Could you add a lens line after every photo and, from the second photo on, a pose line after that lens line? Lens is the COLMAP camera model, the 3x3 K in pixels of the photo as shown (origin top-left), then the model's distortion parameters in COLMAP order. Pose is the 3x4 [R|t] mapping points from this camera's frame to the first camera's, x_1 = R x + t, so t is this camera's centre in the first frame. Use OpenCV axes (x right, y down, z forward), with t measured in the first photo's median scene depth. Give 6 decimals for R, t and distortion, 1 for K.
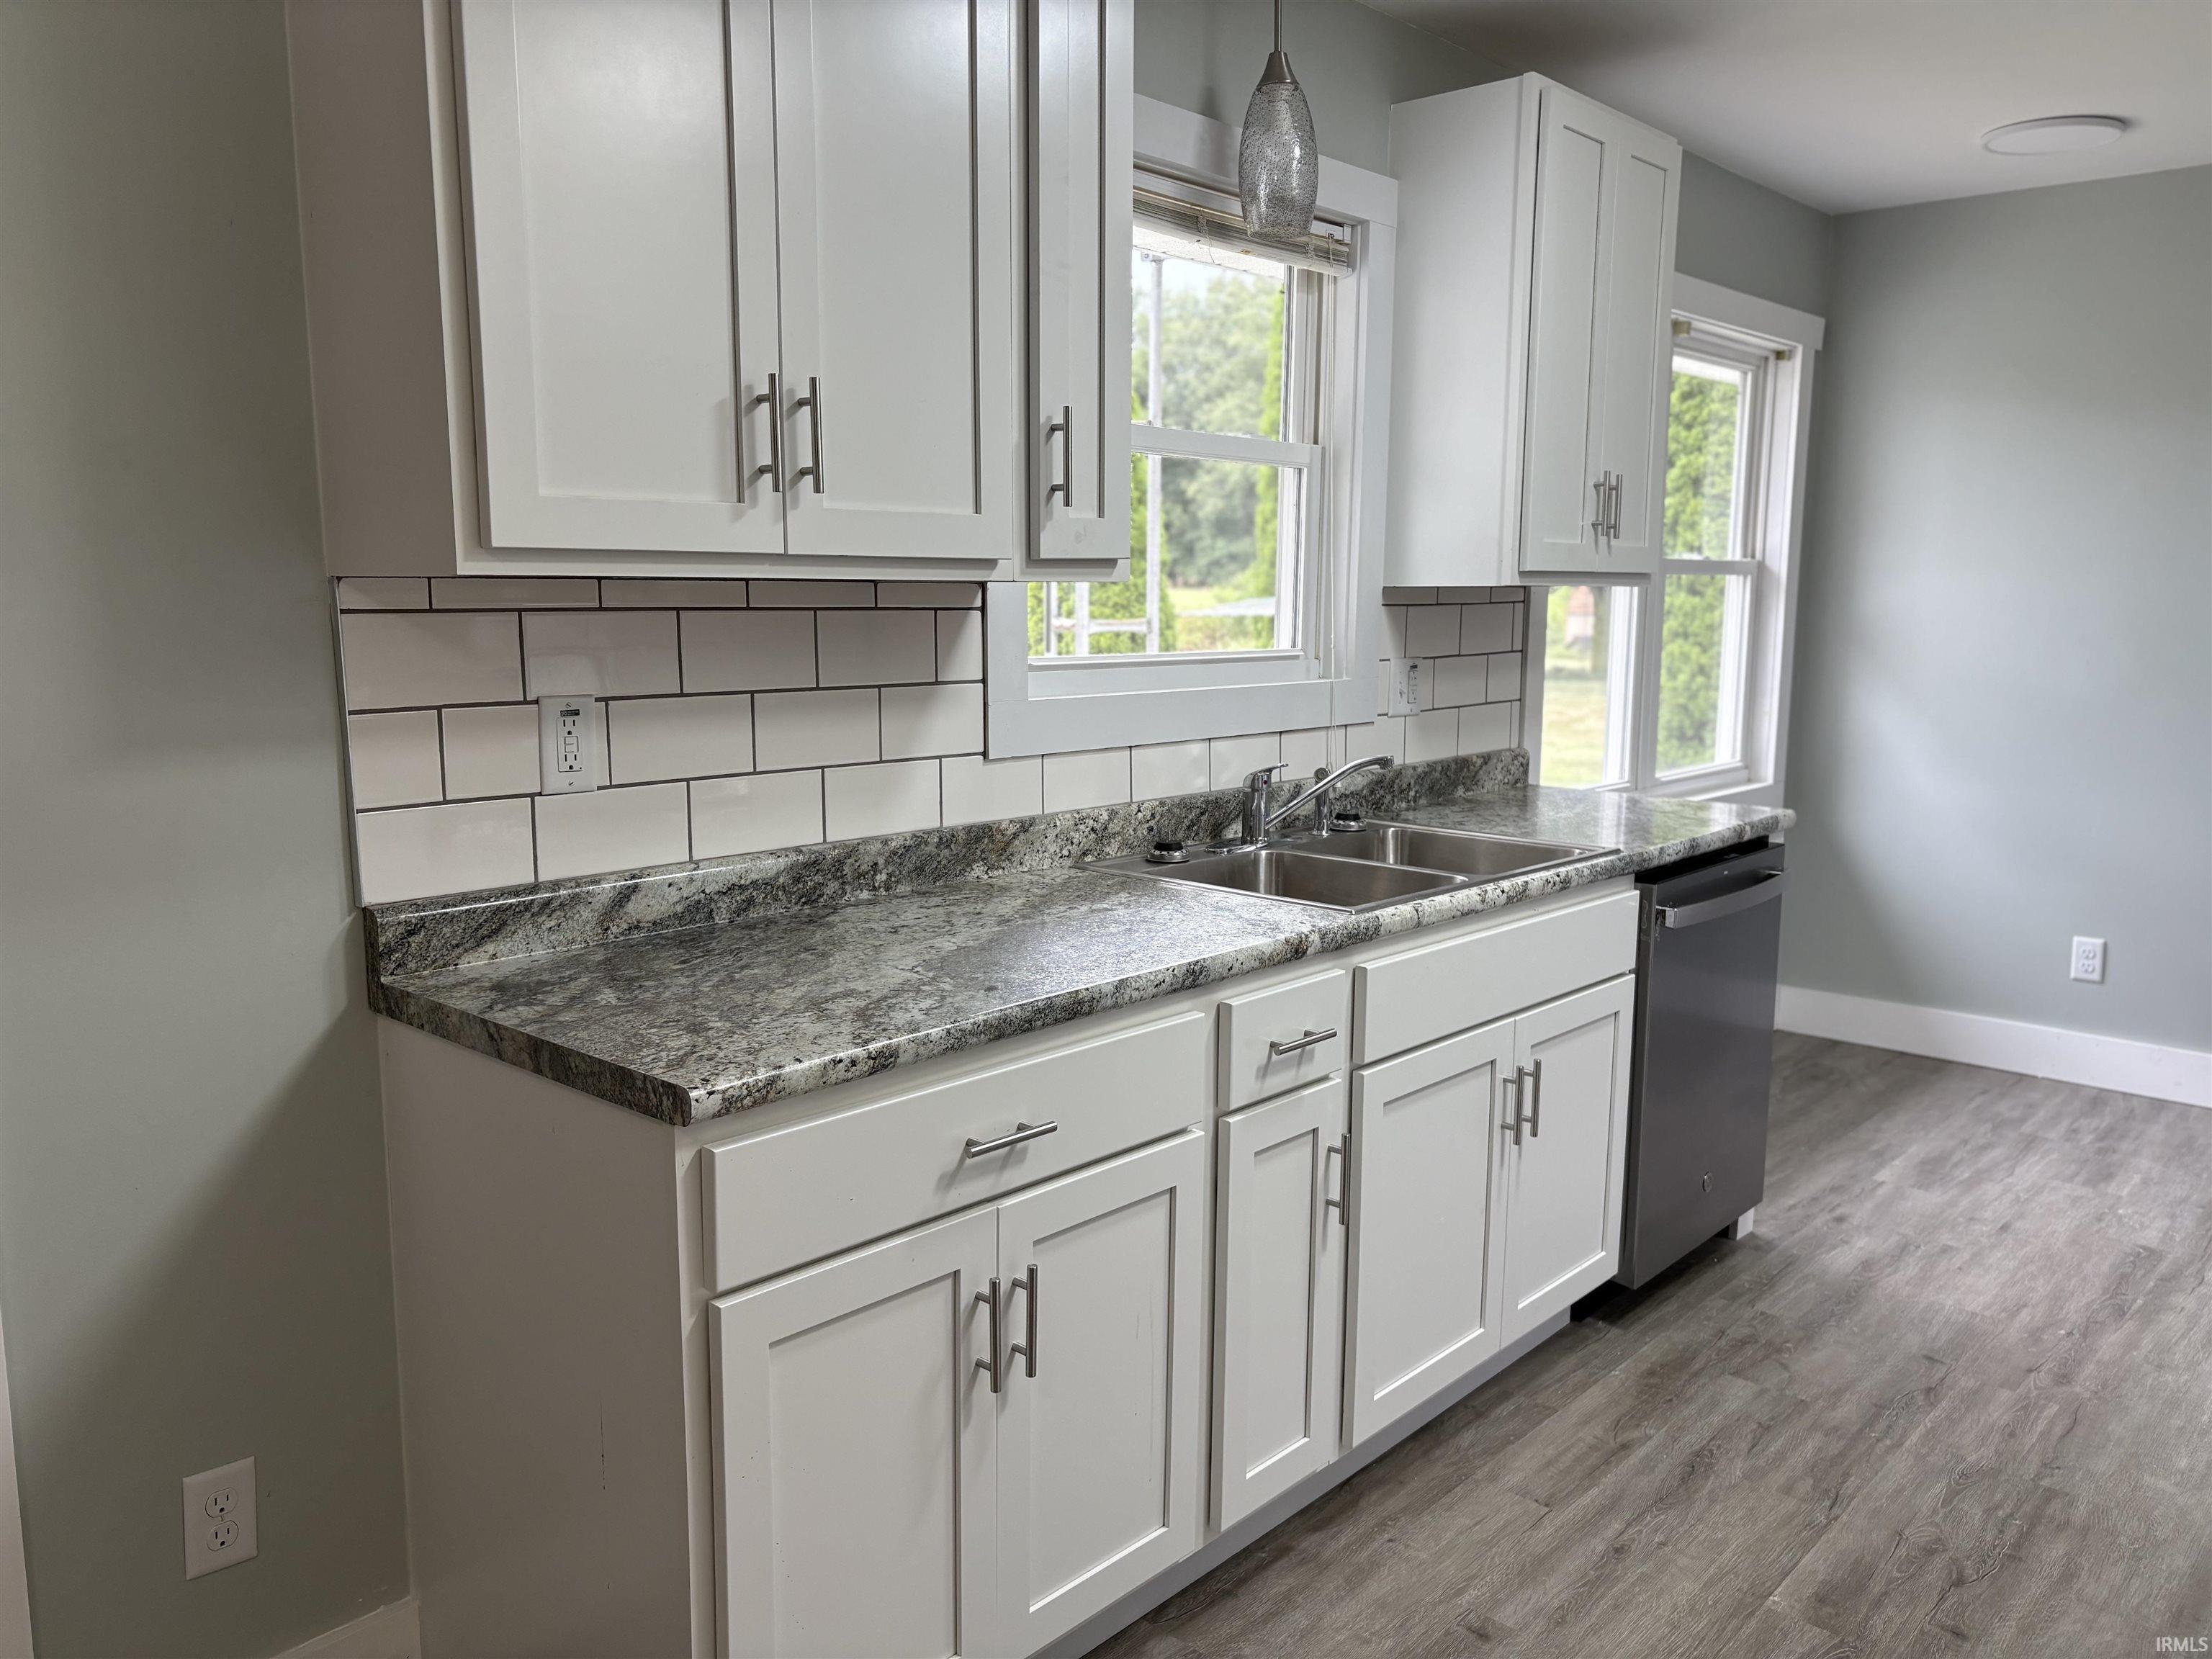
lens RADIAL K [[1690.9, 0, 1108.3], [0, 1690.9, 830.4], [0, 0, 1]] dist [0.031438, -0.011155]
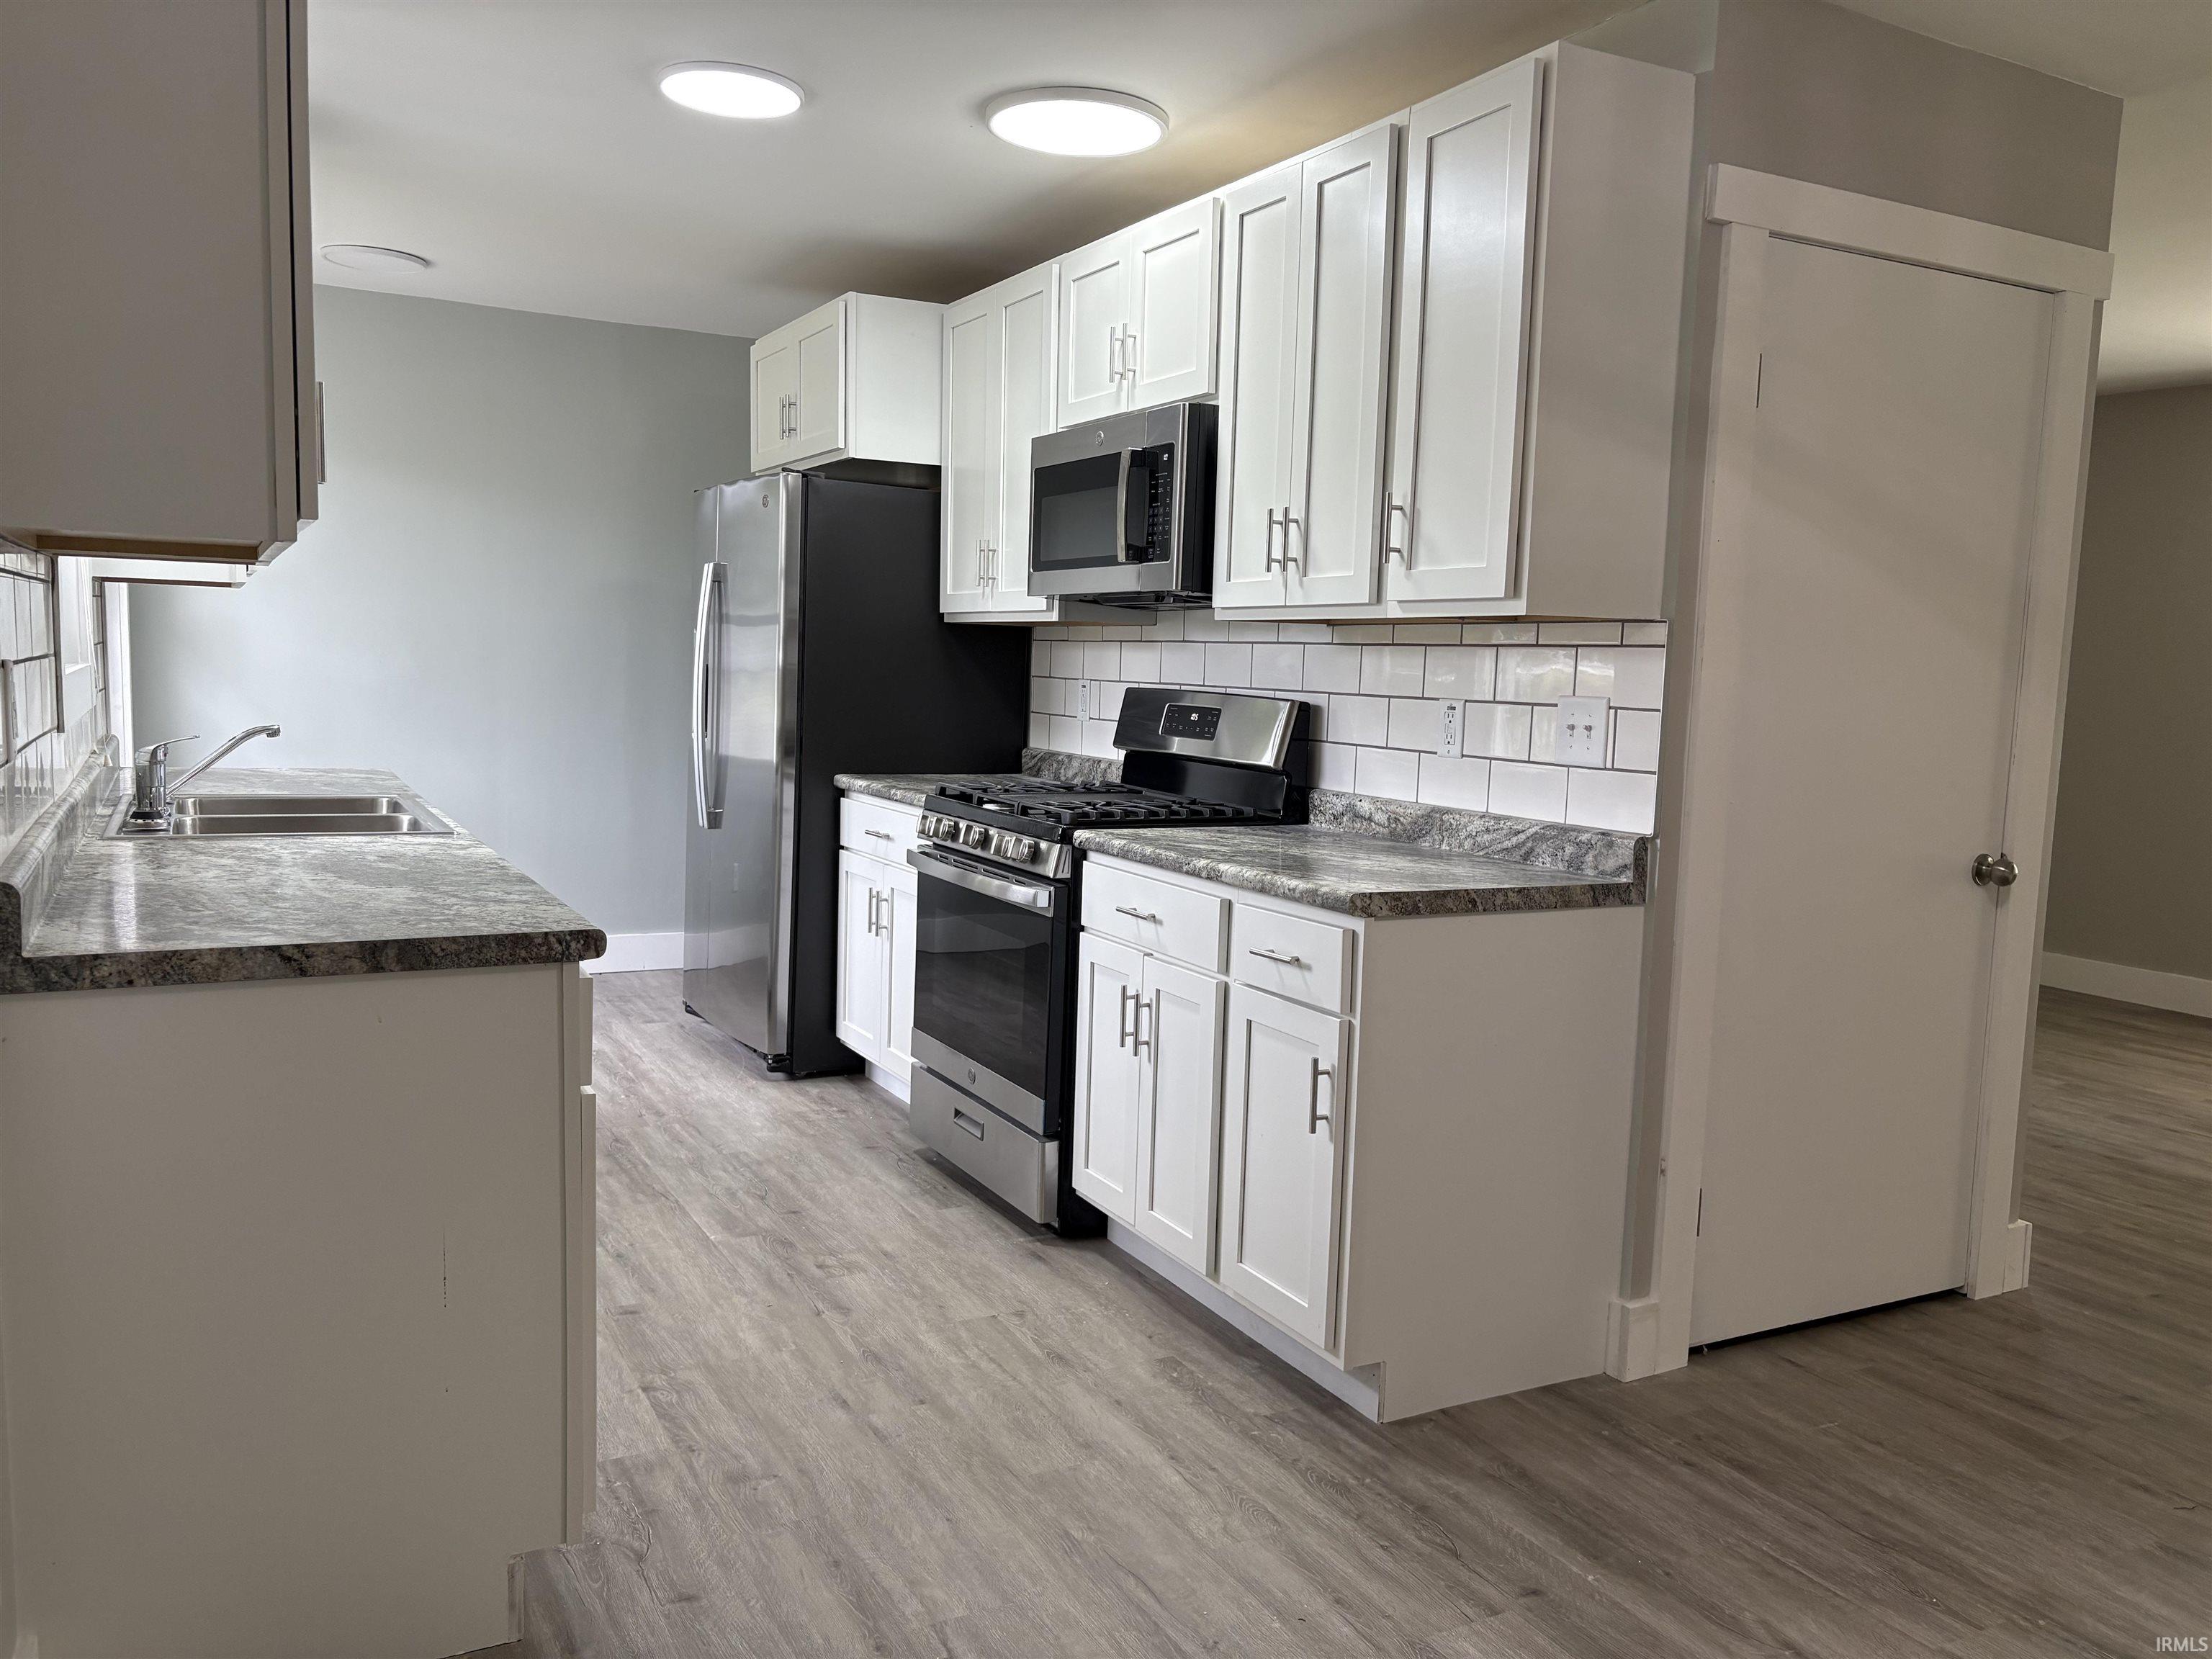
lens RADIAL K [[1690.9, 0, 1113.2], [0, 1690.9, 832.3], [0, 0, 1]] dist [0.031438, -0.011155]
pose [[0.339087, -0.094698, 0.935977, -0.877973], [0.105895, 0.992440, 0.062047, 0.020869], [-0.934776, 0.078076, 0.346551, 0.081657]]
